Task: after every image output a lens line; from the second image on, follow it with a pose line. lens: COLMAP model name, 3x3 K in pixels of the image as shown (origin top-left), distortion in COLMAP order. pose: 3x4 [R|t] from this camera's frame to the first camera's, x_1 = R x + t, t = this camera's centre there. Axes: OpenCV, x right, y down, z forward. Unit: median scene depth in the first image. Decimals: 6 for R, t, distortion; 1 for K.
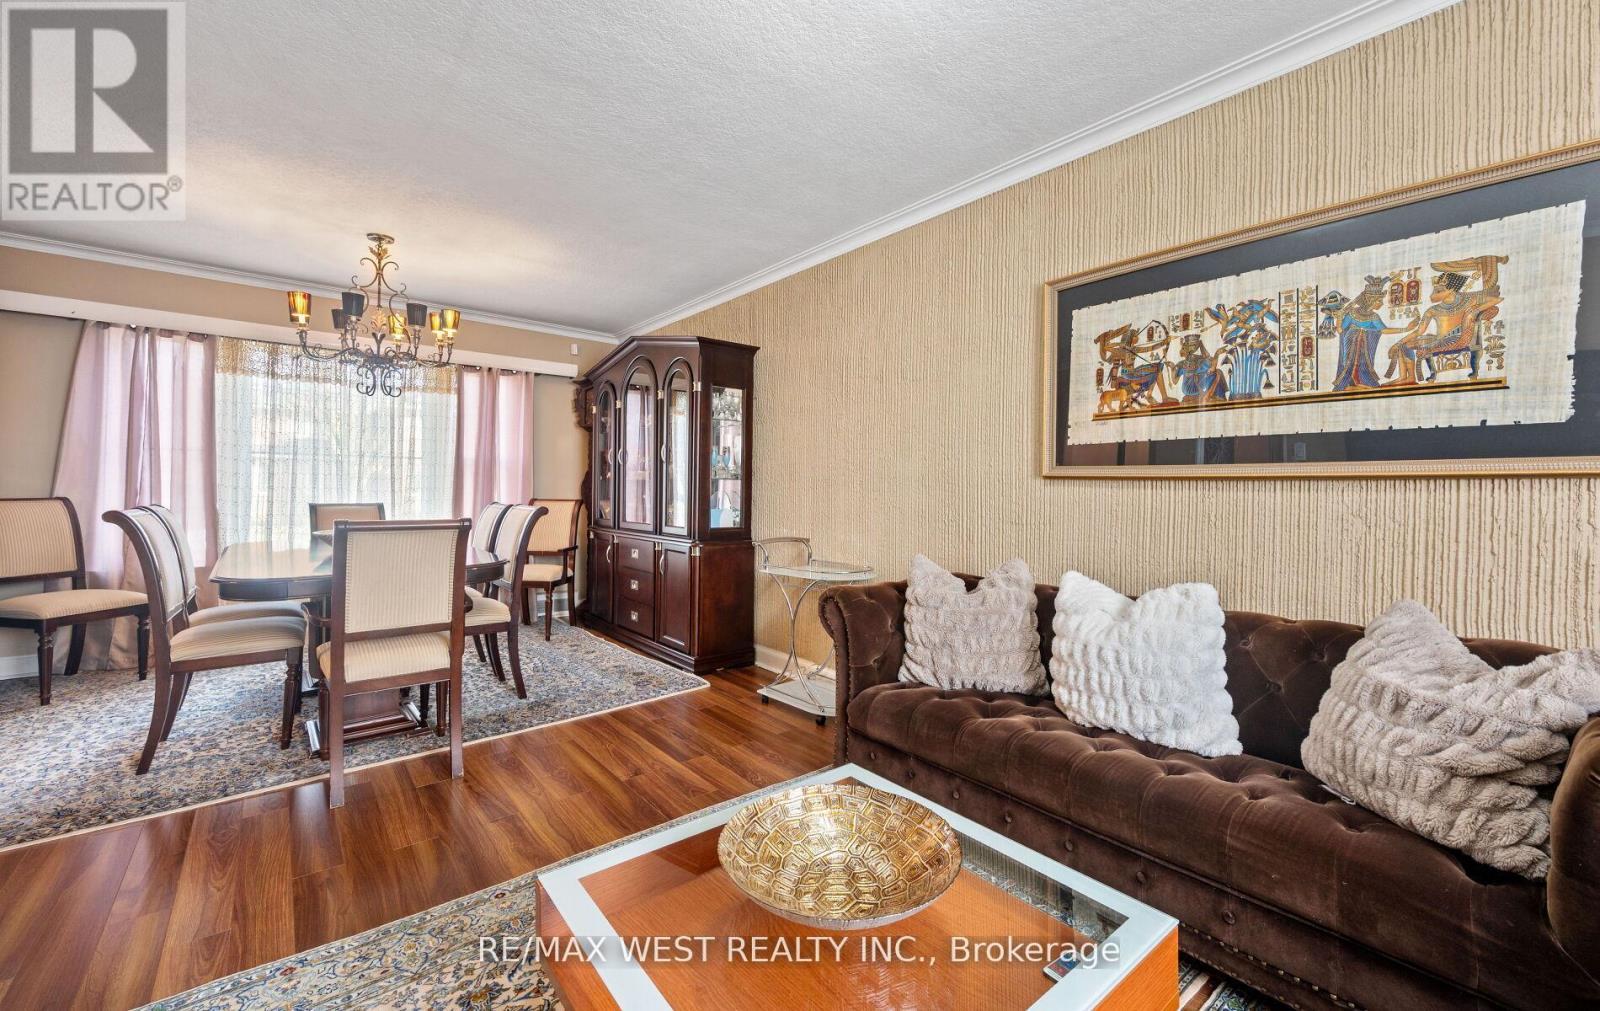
lens RADIAL K [[638.8, 0, 806.0], [0, 638.8, 507.7], [0, 0, 1]] dist [-0.000342, -0.000110]
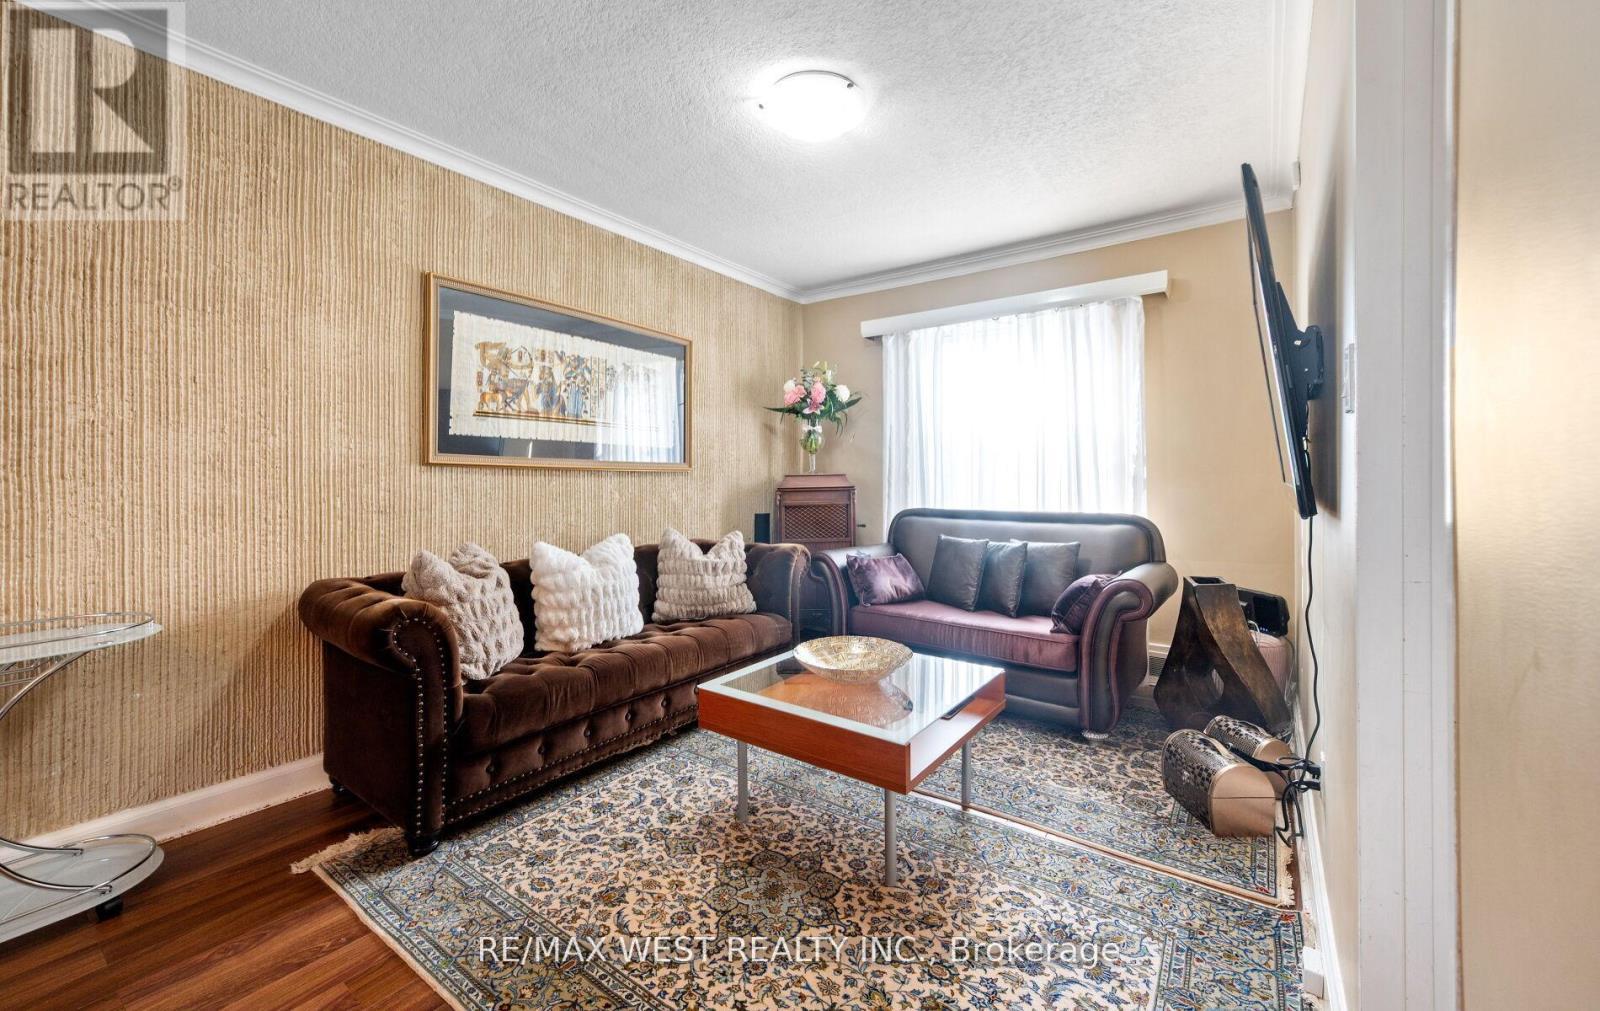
lens RADIAL K [[638.8, 0, 804.5], [0, 638.8, 475.3], [0, 0, 1]] dist [-0.000342, -0.000110]
pose [[-0.238236, -0.022945, 0.970936, -0.854549], [-0.002400, 0.999732, 0.023037, -0.061169], [-0.971204, 0.003158, -0.238227, 0.744238]]
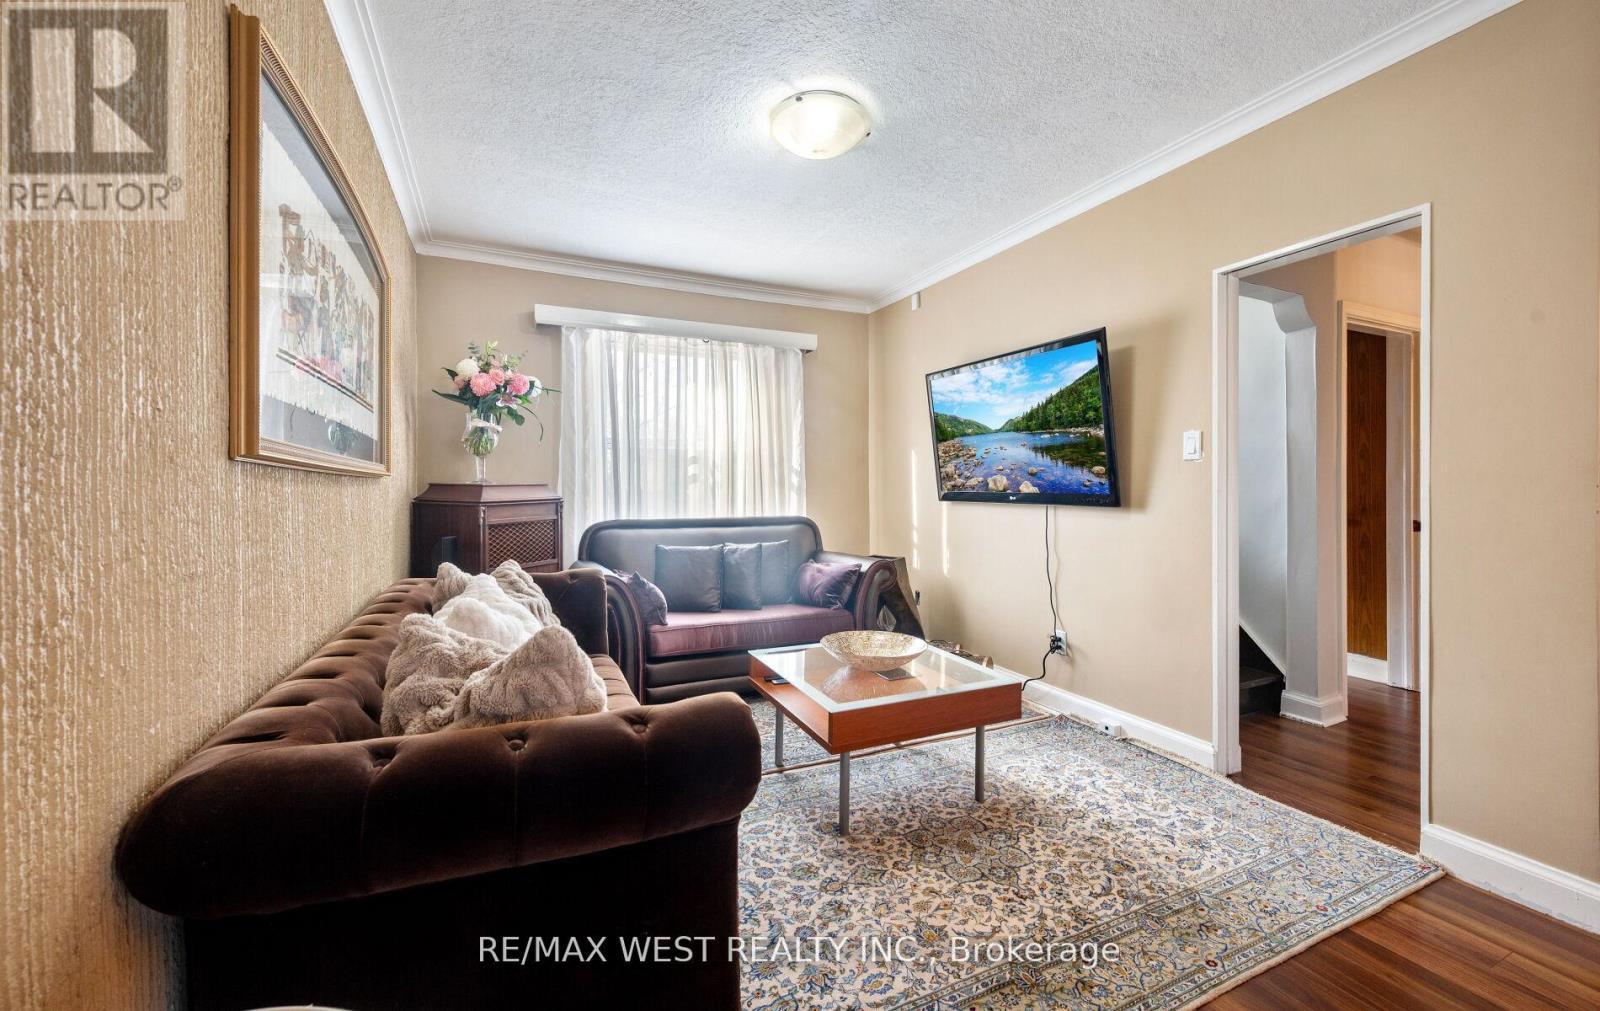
lens RADIAL K [[638.8, 0, 794.0], [0, 638.8, 493.4], [0, 0, 1]] dist [-0.000342, -0.000110]
pose [[-0.963231, -0.027717, 0.267243, -0.120803], [-0.023435, 0.999541, 0.019200, -0.044990], [-0.267652, 0.012232, -0.963438, 1.492976]]
